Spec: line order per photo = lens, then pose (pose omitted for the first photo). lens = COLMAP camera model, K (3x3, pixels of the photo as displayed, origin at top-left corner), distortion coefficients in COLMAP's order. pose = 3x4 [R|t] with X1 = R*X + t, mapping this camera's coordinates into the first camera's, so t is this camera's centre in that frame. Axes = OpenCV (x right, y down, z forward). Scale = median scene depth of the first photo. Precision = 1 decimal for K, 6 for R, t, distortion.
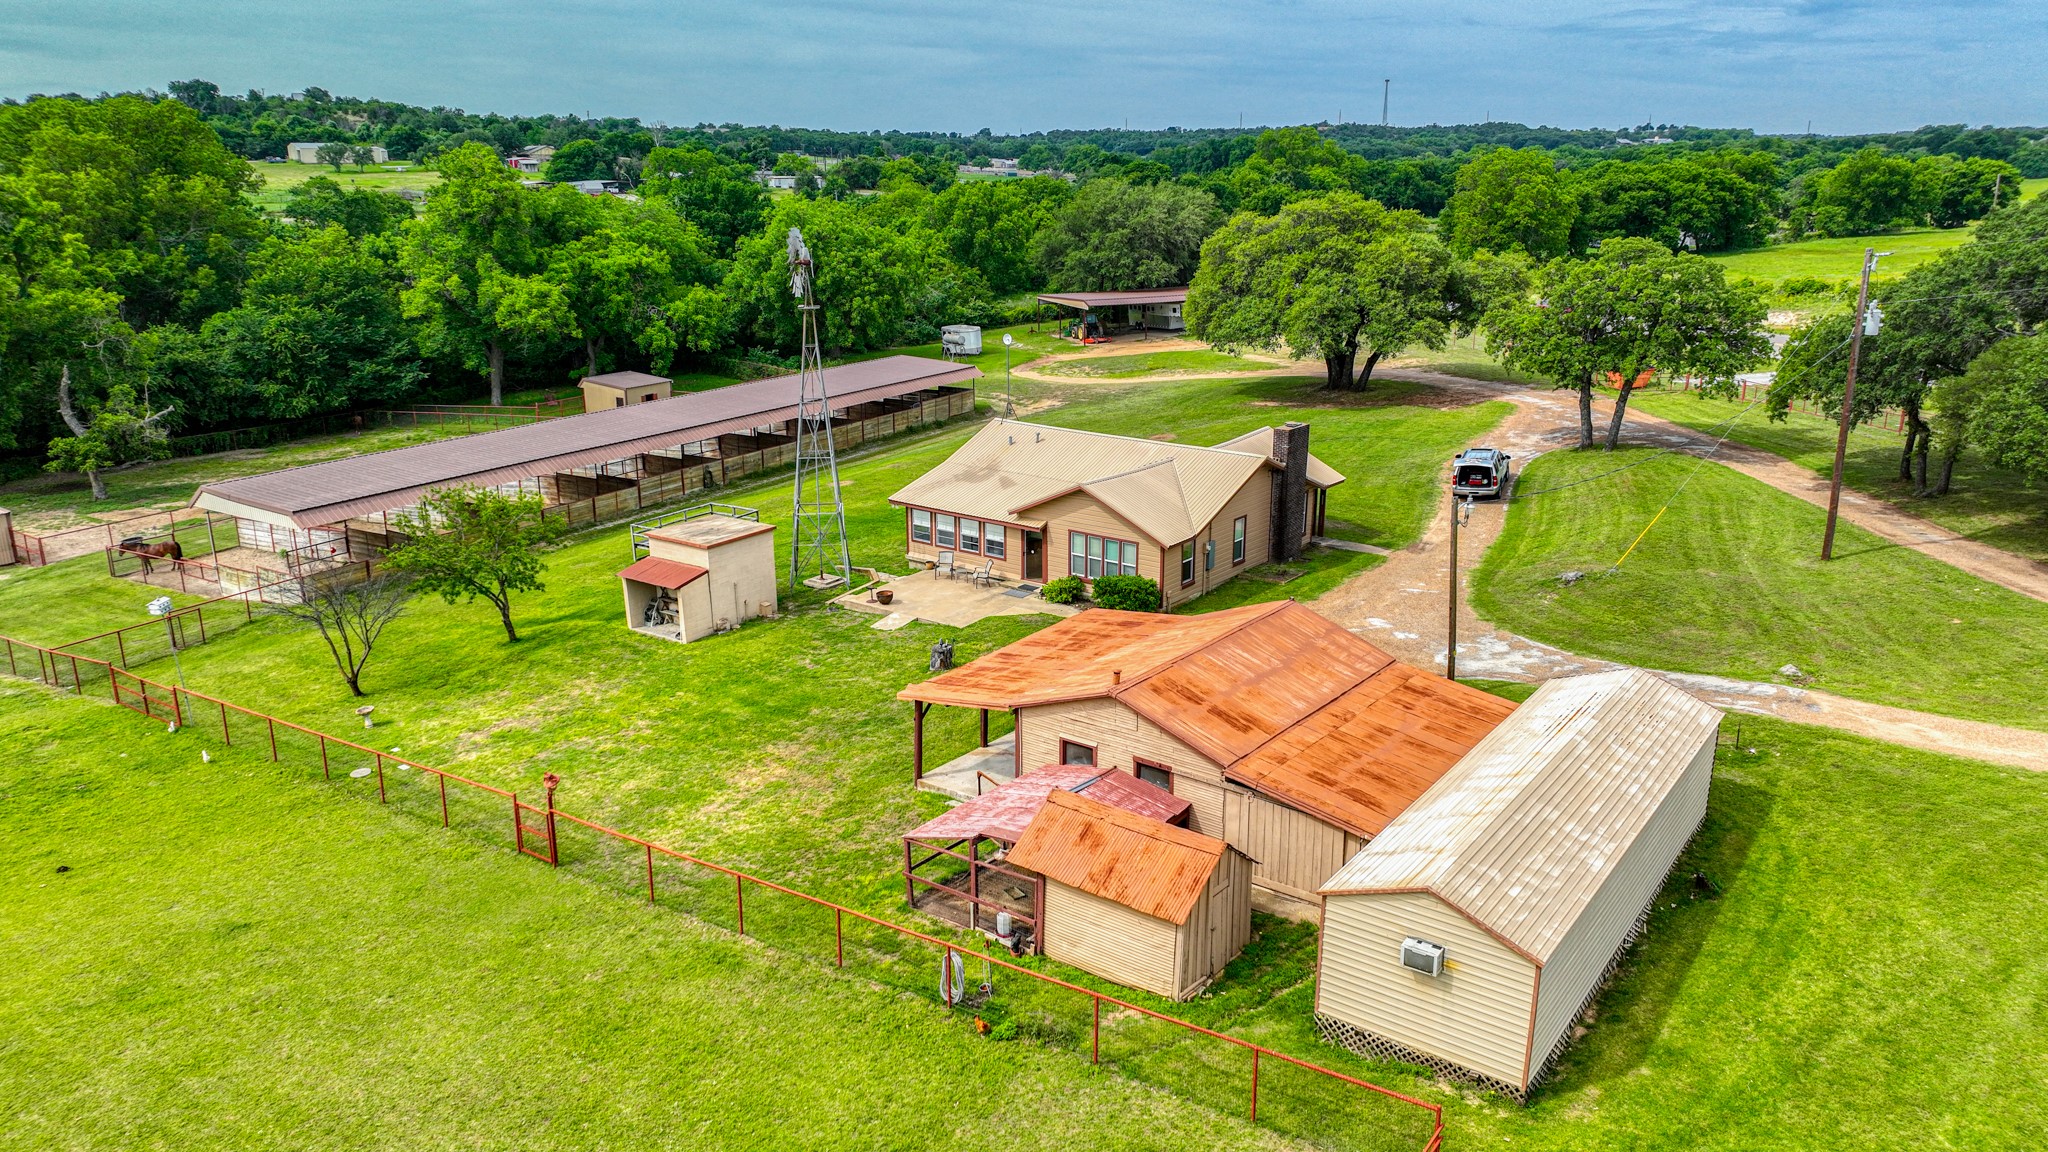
lens RADIAL K [[1462.9, 0, 1024.0], [0, 1462.9, 576.0], [0, 0, 1]] dist [0.007197, 0.009512]
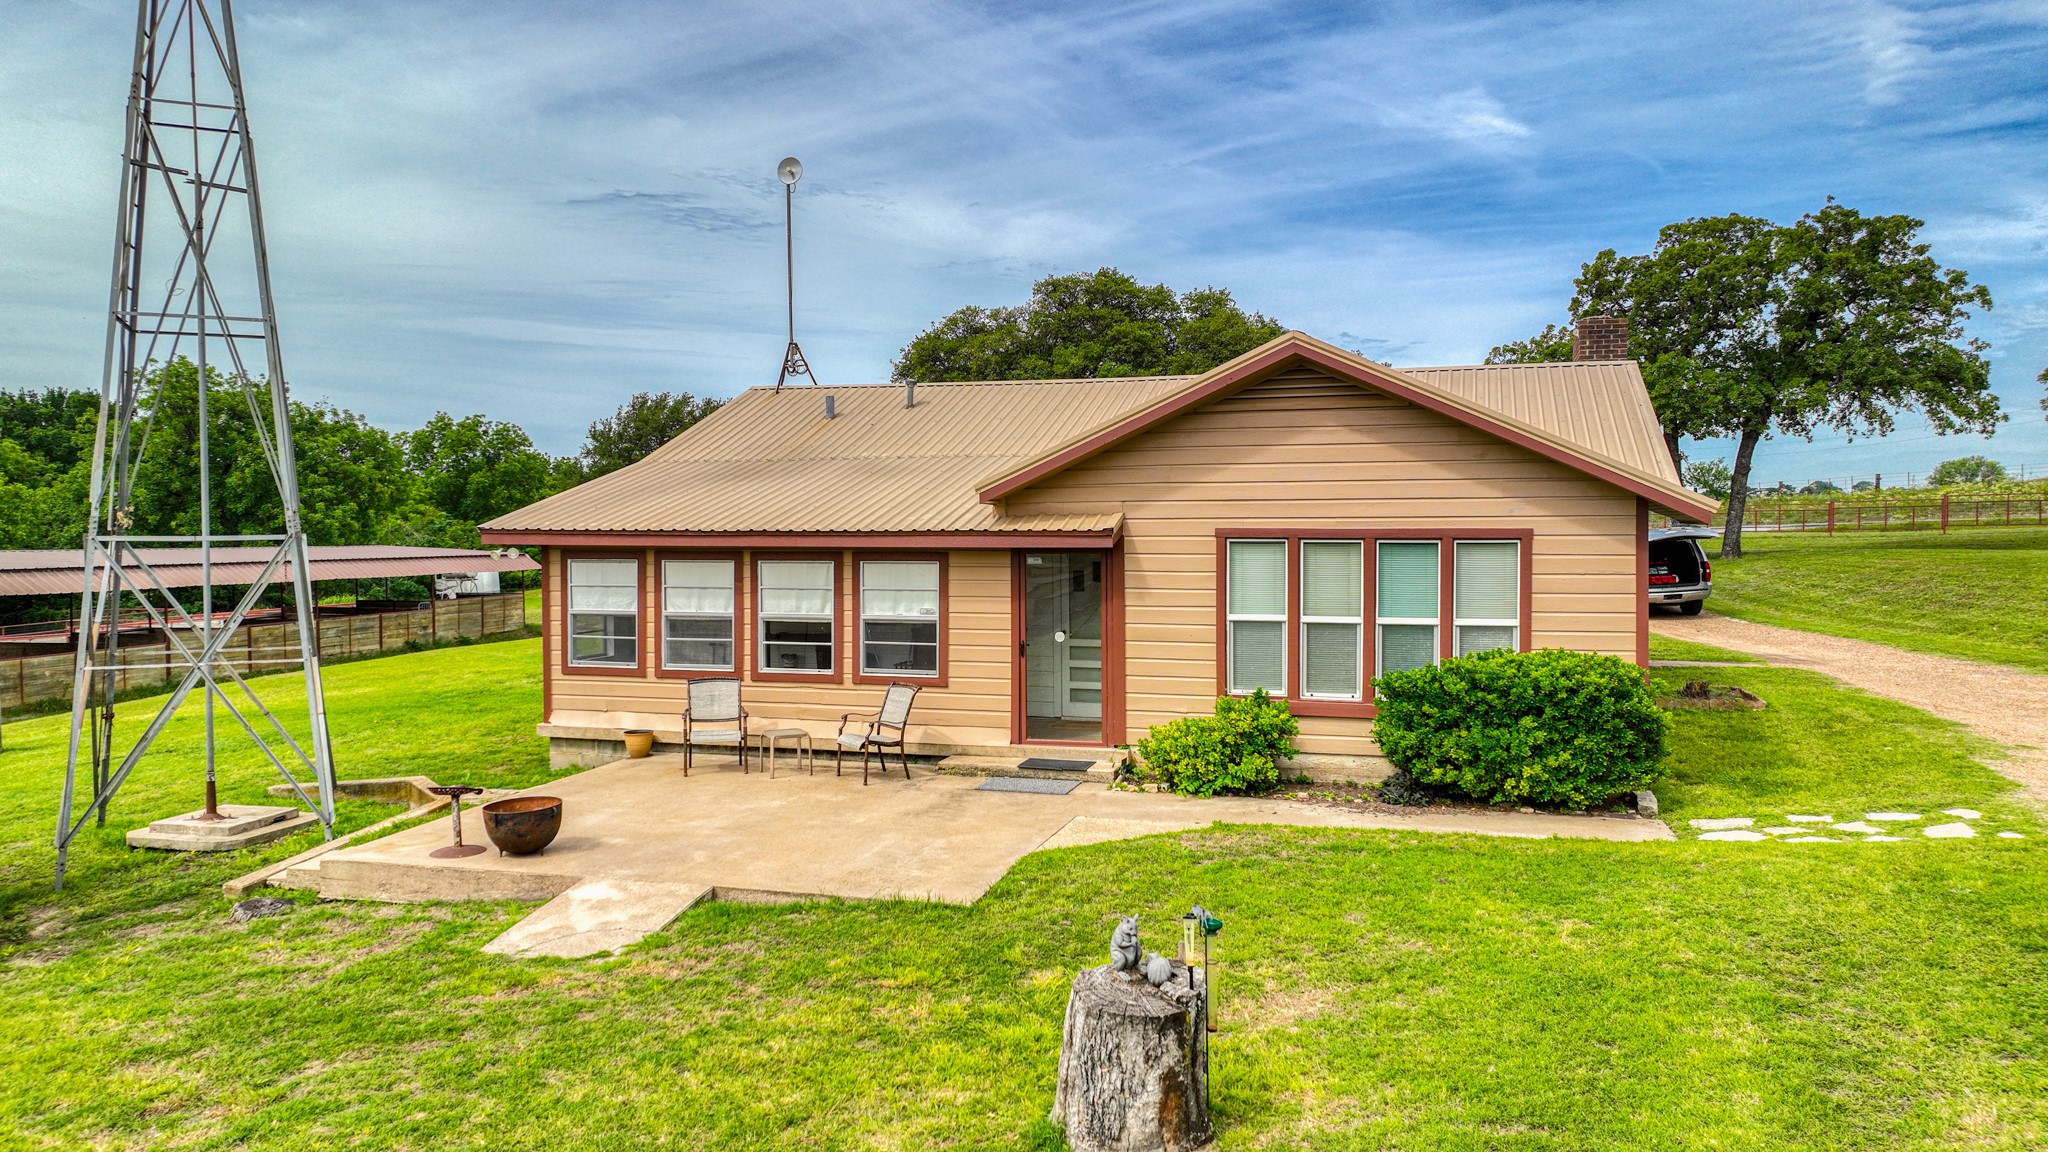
lens RADIAL K [[1462.9, 0, 1024.0], [0, 1462.9, 576.0], [0, 0, 1]] dist [0.007197, 0.009512]
pose [[0.935707, -0.013166, 0.352532, -0.099805], [0.098969, 0.968970, -0.226500, 0.035326], [-0.338611, 0.246827, 0.907975, 0.743499]]
